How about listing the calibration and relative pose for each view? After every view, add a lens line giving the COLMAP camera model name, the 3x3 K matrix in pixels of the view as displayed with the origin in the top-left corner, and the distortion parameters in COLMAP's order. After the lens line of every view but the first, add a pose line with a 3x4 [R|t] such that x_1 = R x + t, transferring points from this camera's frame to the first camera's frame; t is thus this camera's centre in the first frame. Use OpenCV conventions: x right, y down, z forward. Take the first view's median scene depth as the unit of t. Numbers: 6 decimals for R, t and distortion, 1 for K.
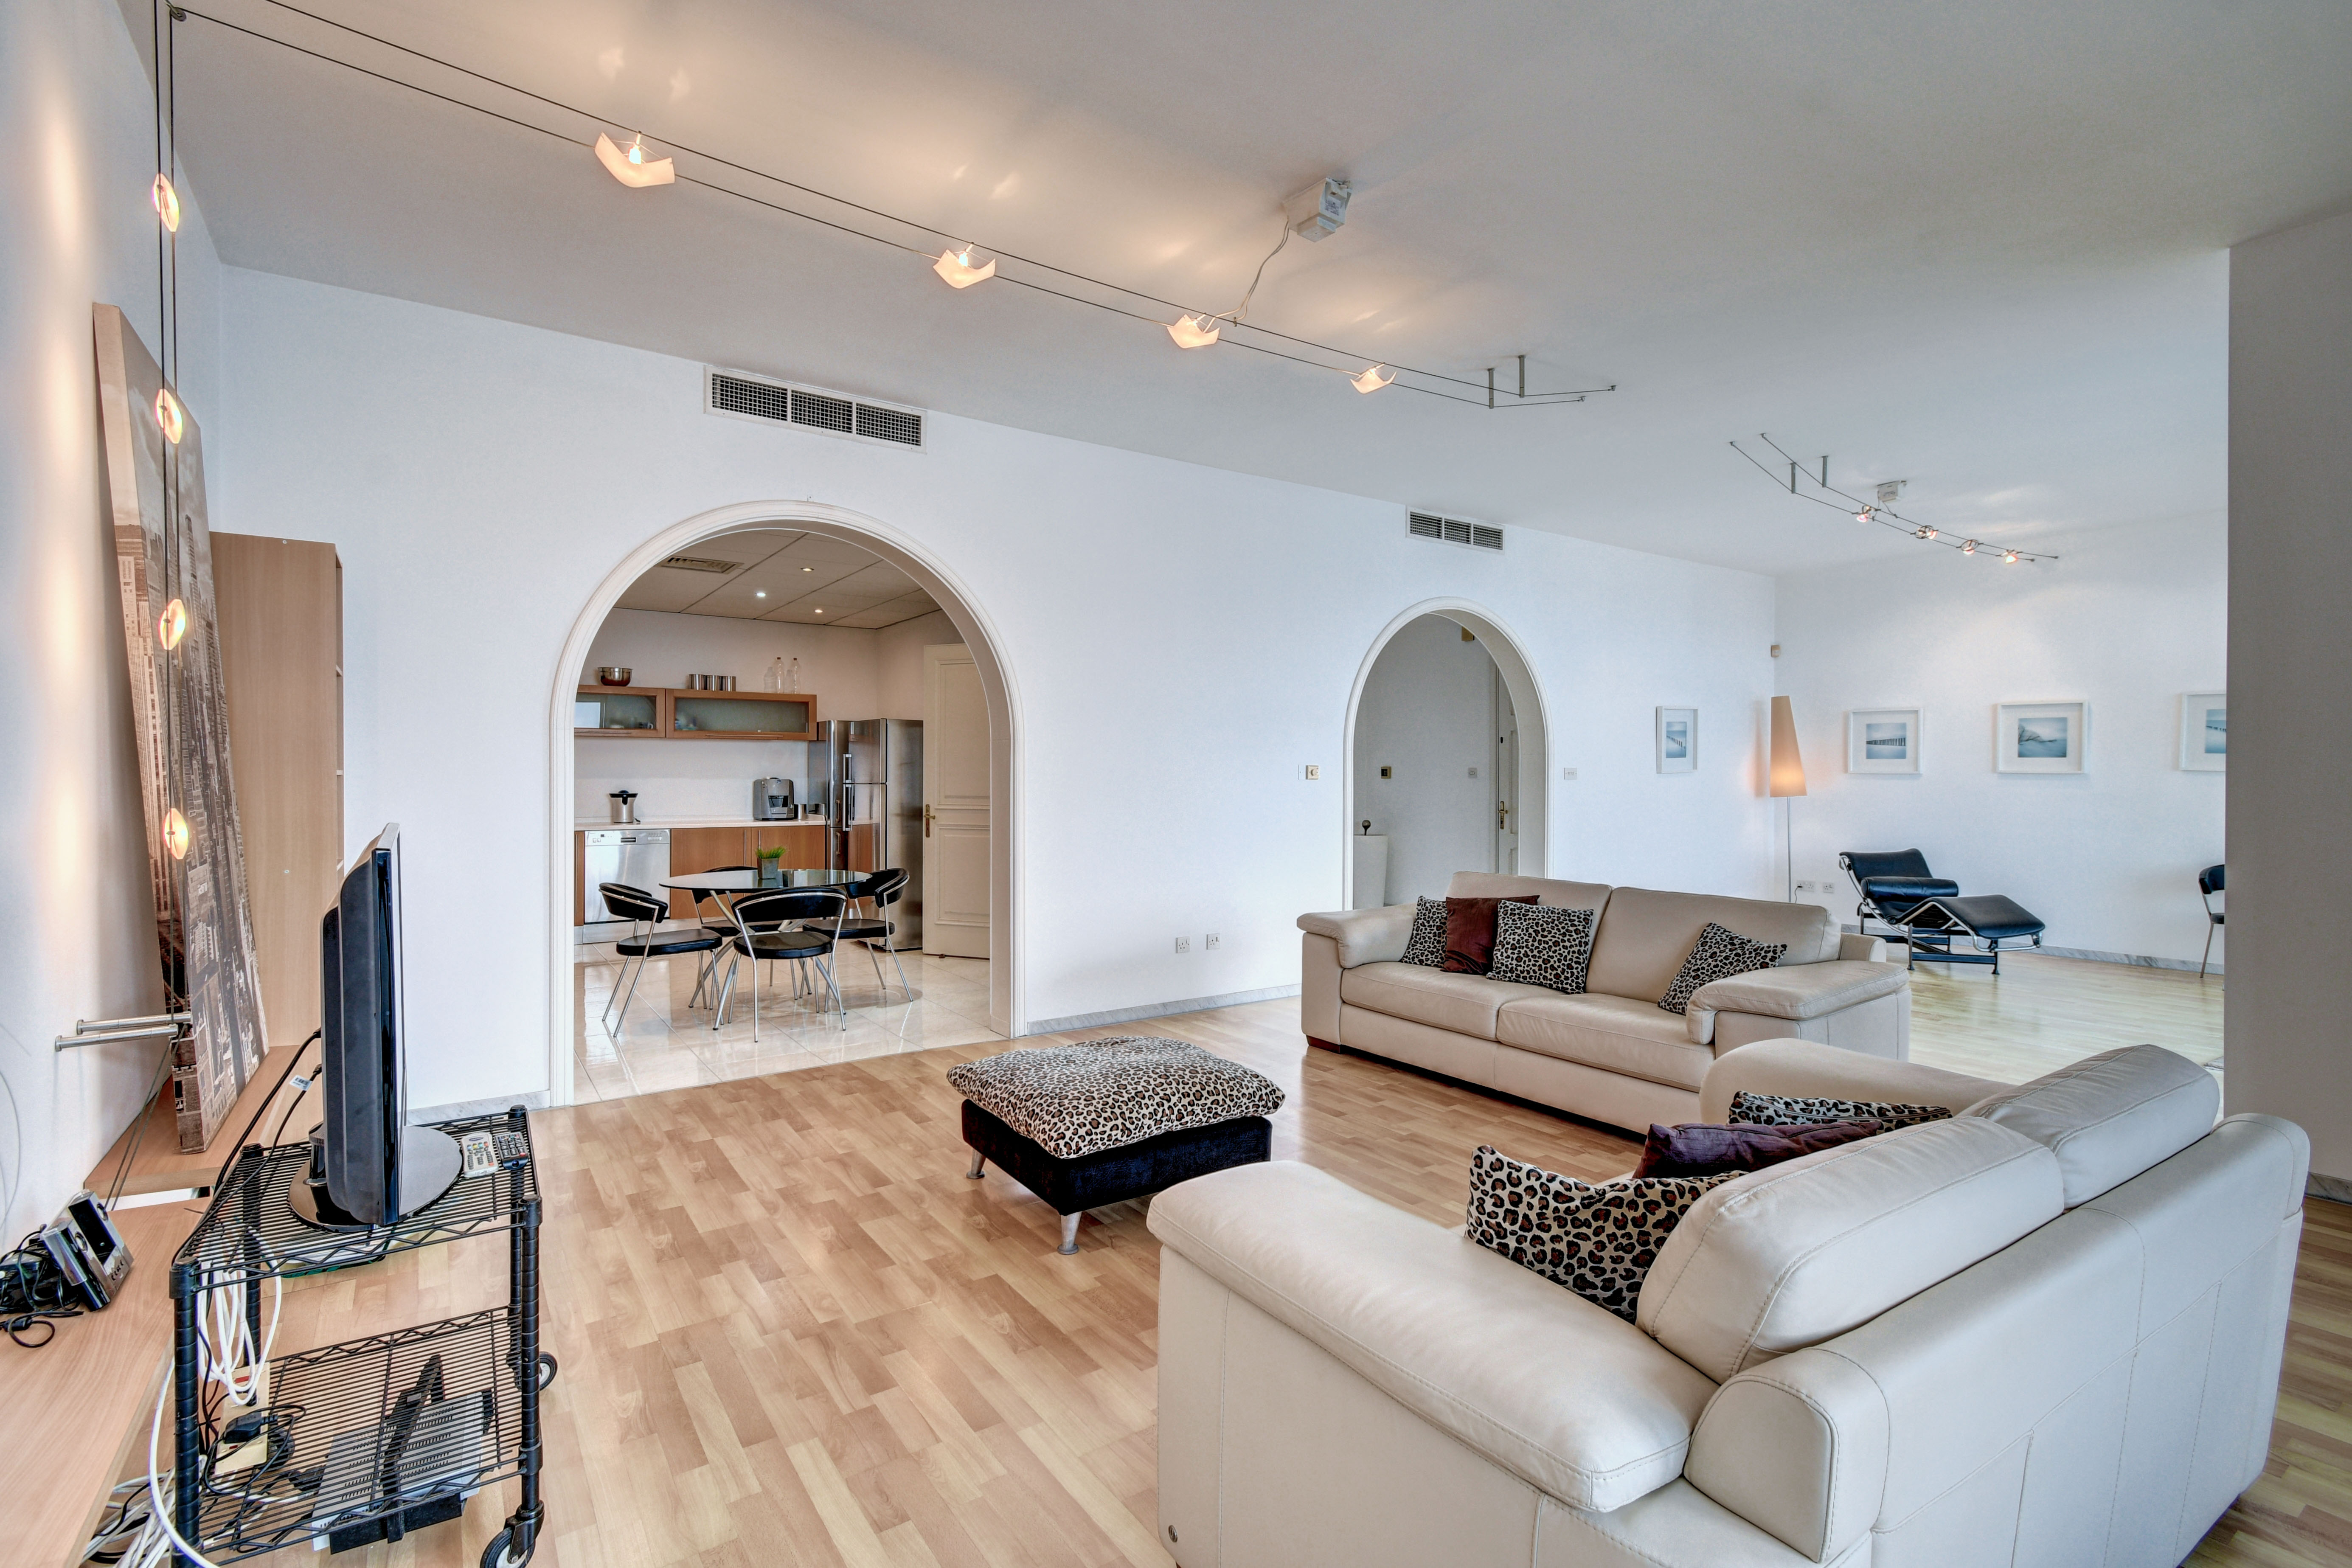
lens RADIAL K [[1098.0, 0, 1176.0], [0, 1098.0, 784.0], [0, 0, 1]] dist [0.001073, -0.000036]
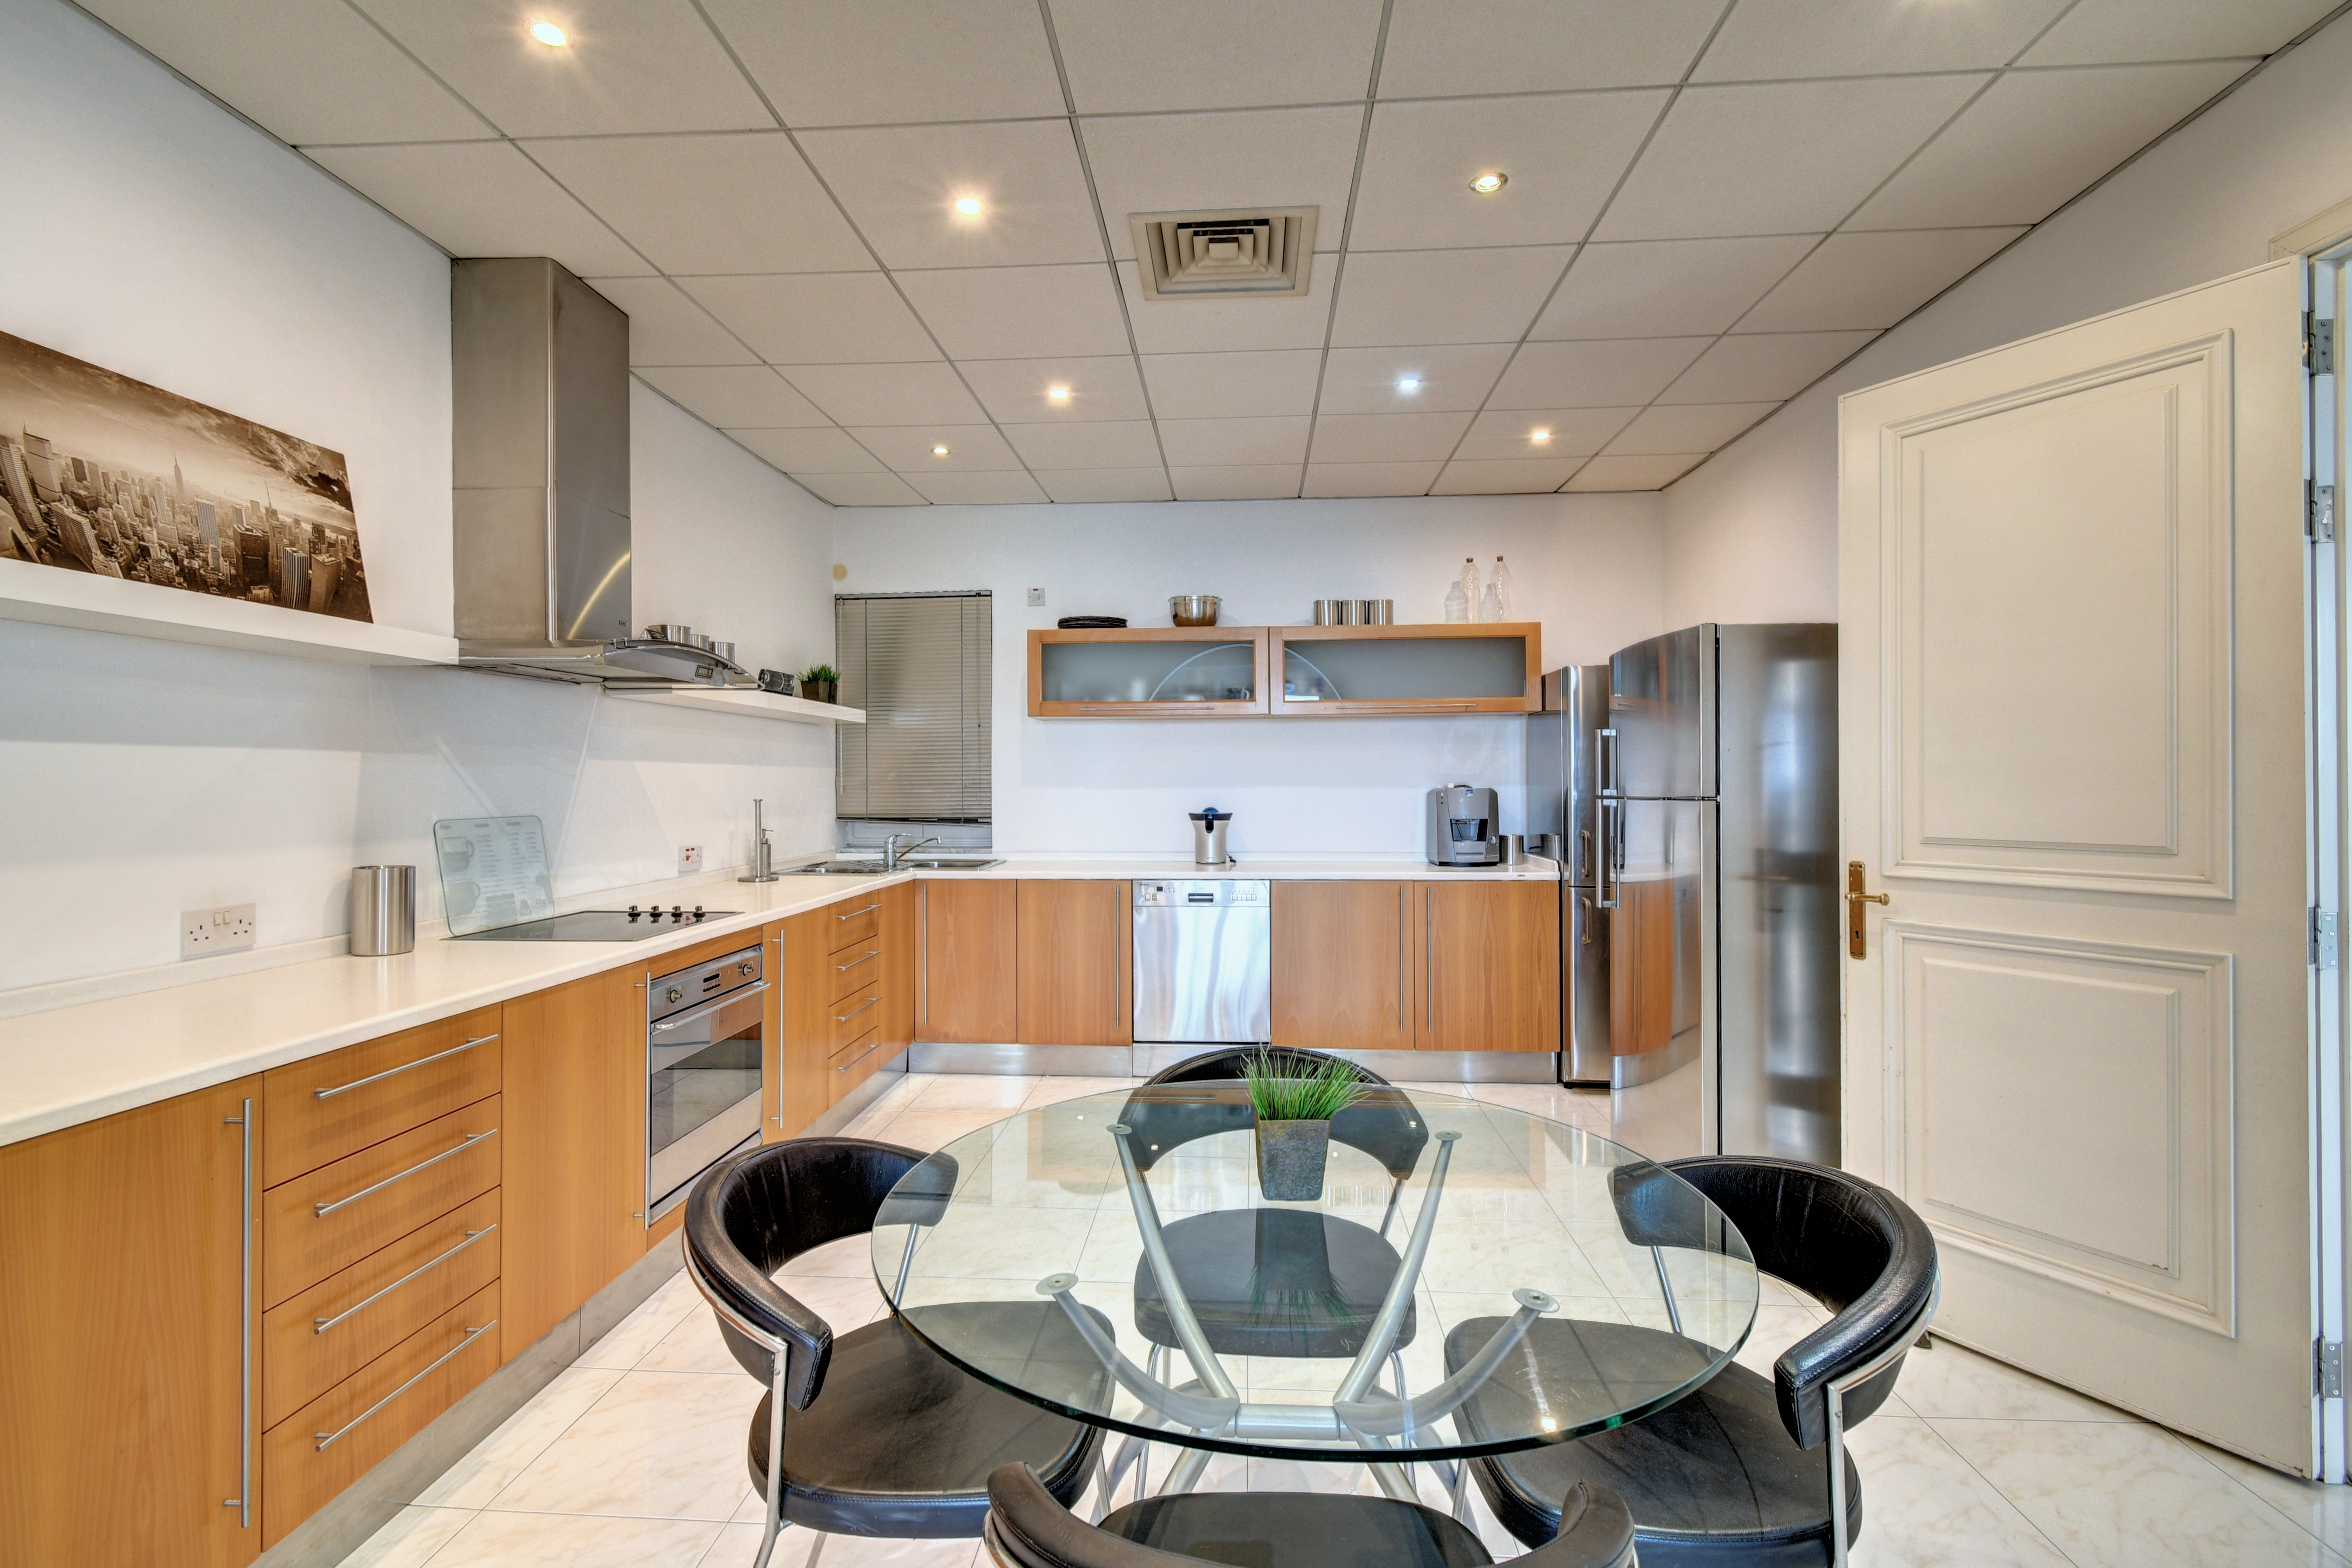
lens RADIAL K [[1065.0, 0, 1176.0], [0, 1065.0, 784.0], [0, 0, 1]] dist [0.001051, -0.000273]
pose [[0.791737, -0.007170, -0.610820, -0.169367], [0.000380, 0.999937, -0.011245, -0.000436], [0.610862, 0.008671, 0.791690, 0.533984]]
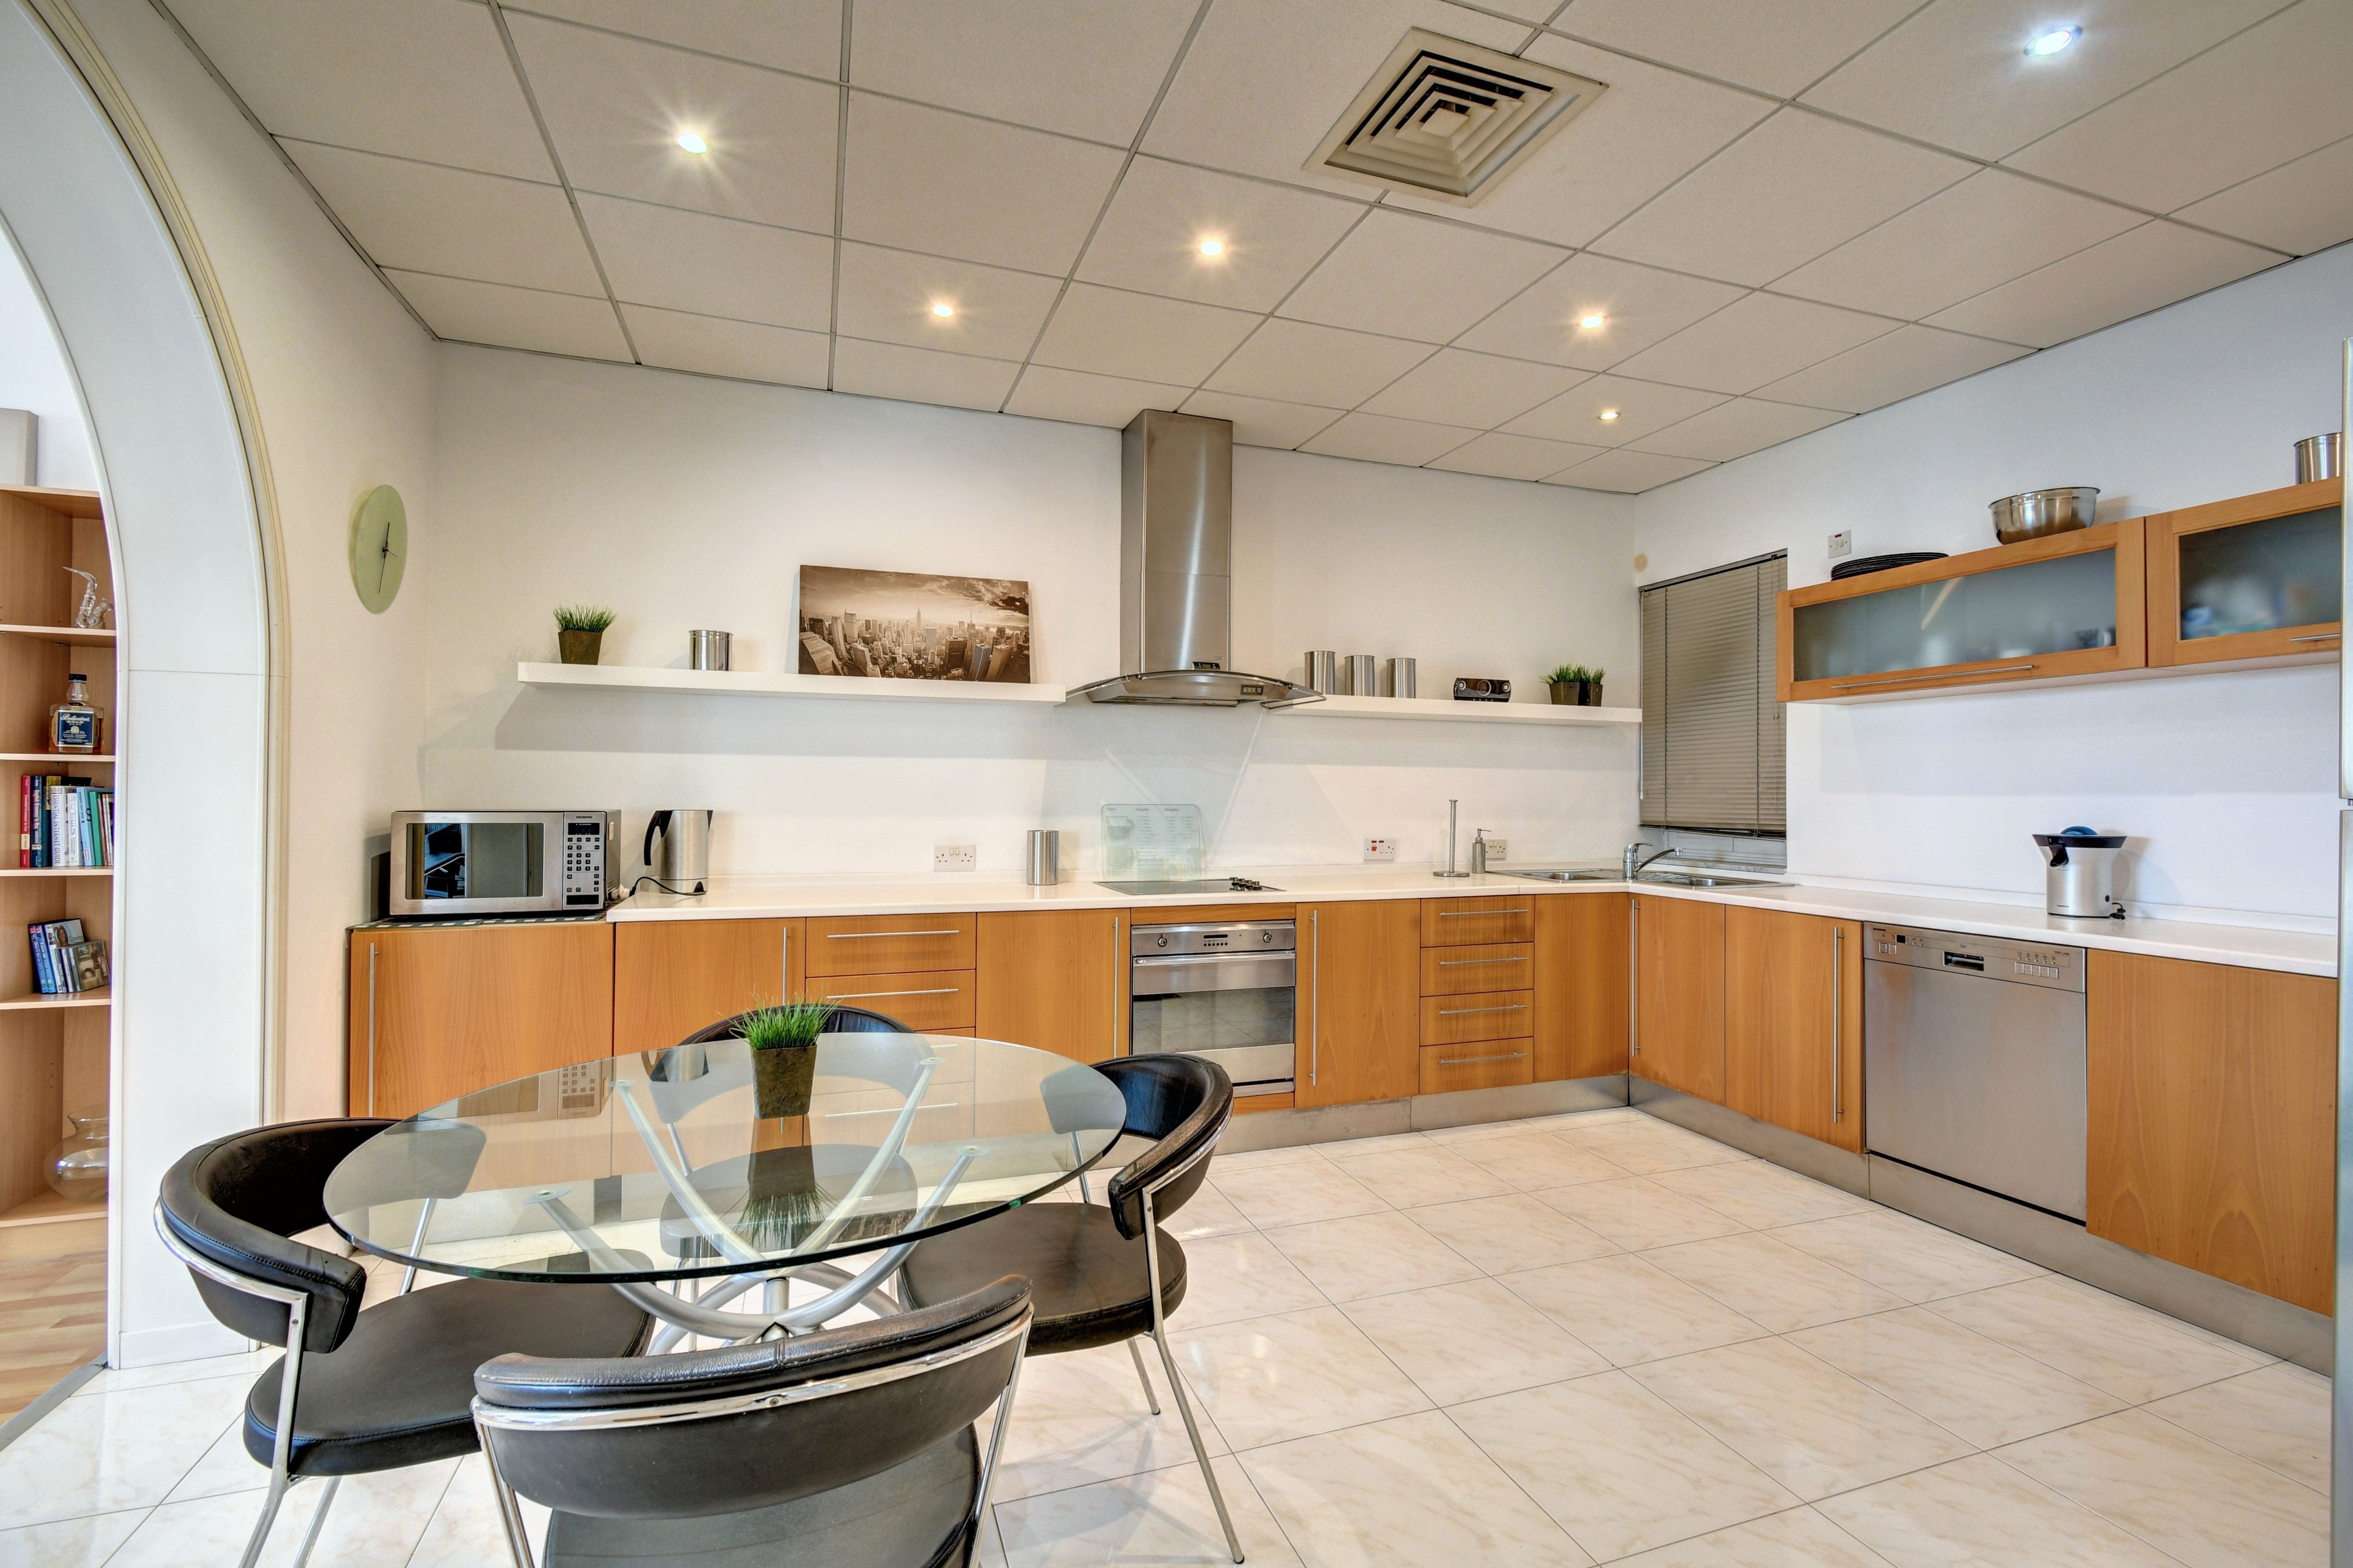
lens RADIAL K [[1050.0, 0, 1172.8], [0, 1050.0, 790.4], [0, 0, 1]] dist [0.009060, 0.000116]
pose [[-0.252810, -0.011720, -0.967445, -0.088971], [-0.021670, 0.999744, -0.006449, 0.002500], [0.967273, 0.019334, -0.252999, 0.789379]]
